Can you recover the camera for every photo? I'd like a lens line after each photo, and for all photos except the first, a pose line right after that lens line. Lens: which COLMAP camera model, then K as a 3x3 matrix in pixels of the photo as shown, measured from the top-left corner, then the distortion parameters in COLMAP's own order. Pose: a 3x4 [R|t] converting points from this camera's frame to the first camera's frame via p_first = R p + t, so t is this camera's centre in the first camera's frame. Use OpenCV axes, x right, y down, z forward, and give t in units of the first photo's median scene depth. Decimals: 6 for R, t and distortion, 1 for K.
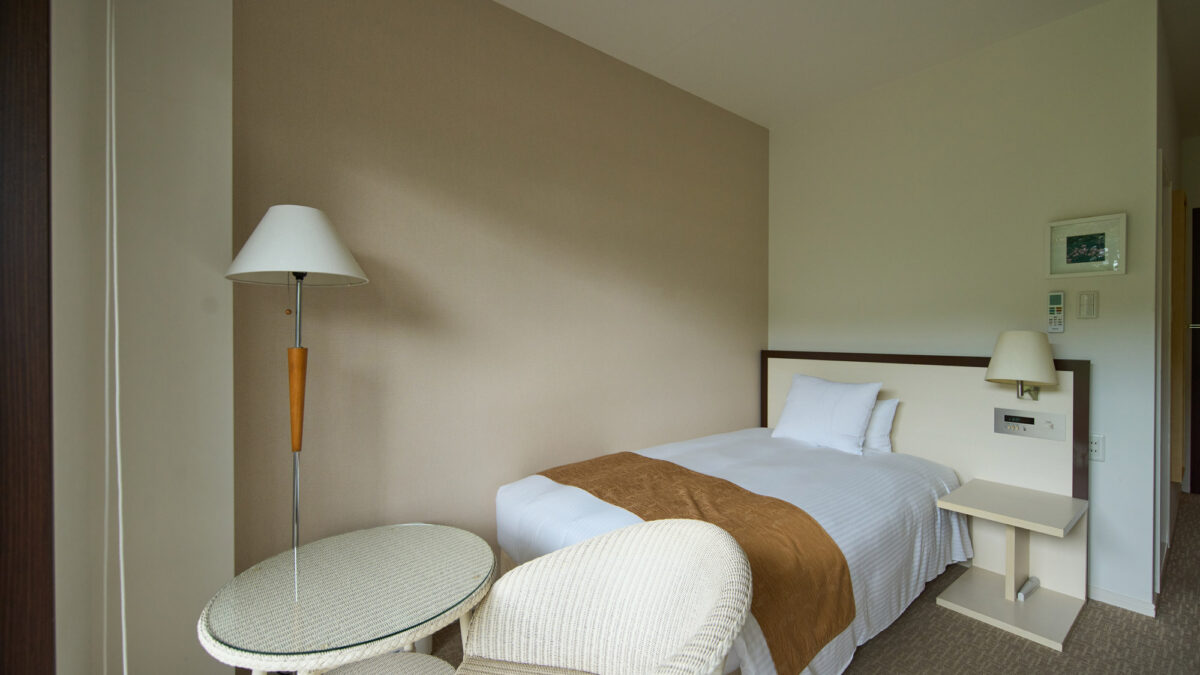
lens RADIAL K [[503.4, 0, 600.0], [0, 503.4, 337.5], [0, 0, 1]] dist [0.000026, -0.000004]
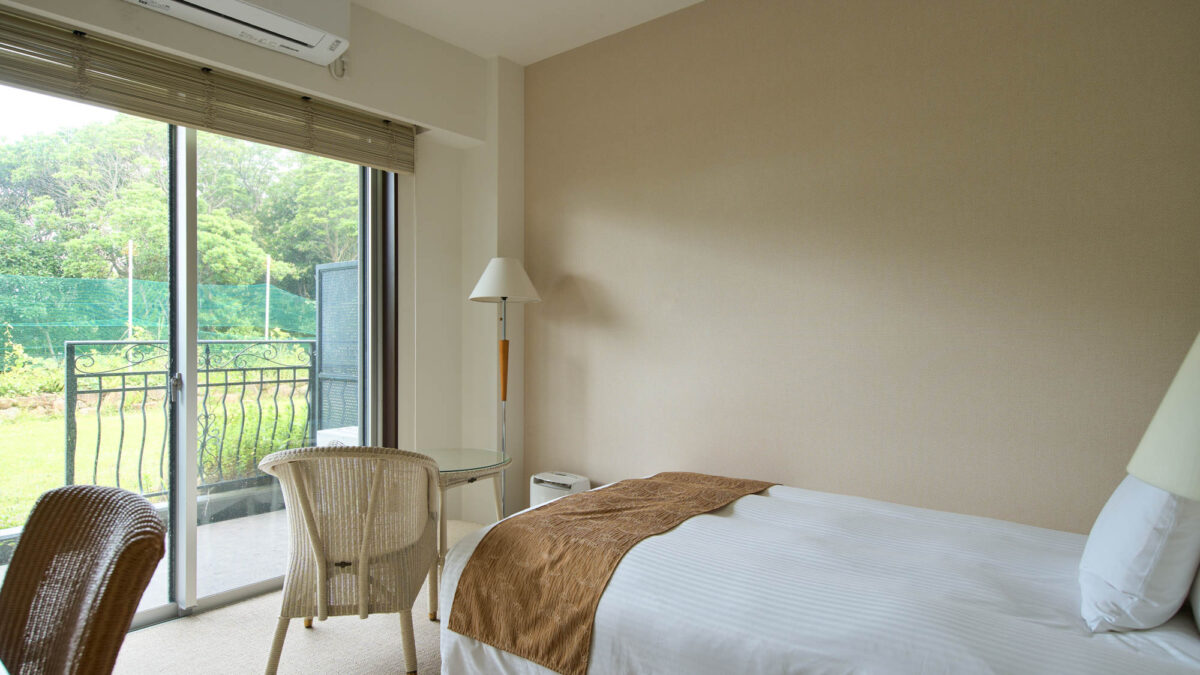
lens RADIAL K [[667.0, 0, 600.0], [0, 667.0, 337.5], [0, 0, 1]] dist [0.000531, 0.000043]
pose [[0.231171, 0.010688, -0.972854, 4.206506], [-0.014418, 0.999867, 0.007558, -0.024807], [0.972806, 0.012279, 0.231294, 2.049733]]
